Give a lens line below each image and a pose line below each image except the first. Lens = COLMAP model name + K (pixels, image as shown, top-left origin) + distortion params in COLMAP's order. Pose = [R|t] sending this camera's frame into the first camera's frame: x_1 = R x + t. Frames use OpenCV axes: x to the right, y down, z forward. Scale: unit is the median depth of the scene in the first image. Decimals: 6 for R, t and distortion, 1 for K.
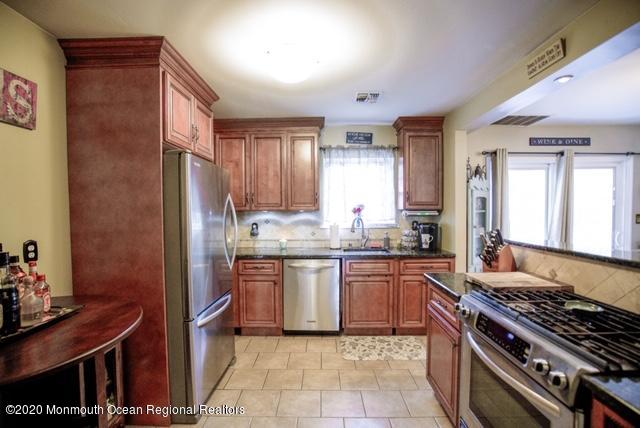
lens RADIAL K [[295.8, 0, 317.2], [0, 295.8, 215.8], [0, 0, 1]] dist [-0.058337, 0.019303]
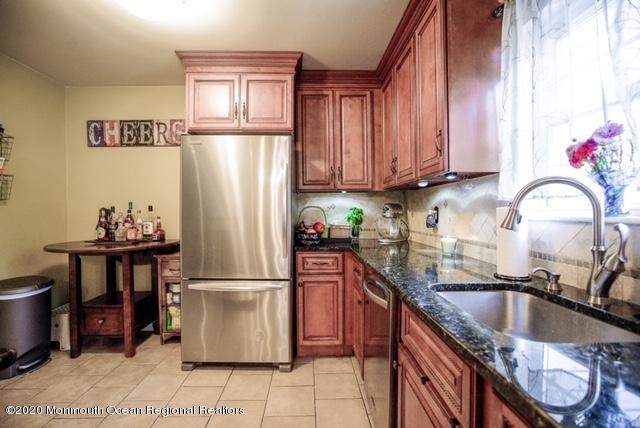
lens RADIAL K [[295.8, 0, 317.2], [0, 295.8, 215.8], [0, 0, 1]] dist [-0.058337, 0.019303]
pose [[0.066589, 0.020687, -0.997566, 0.403430], [-0.013511, 0.999712, 0.019830, 0.037903], [0.997689, 0.012158, 0.066849, 0.795274]]
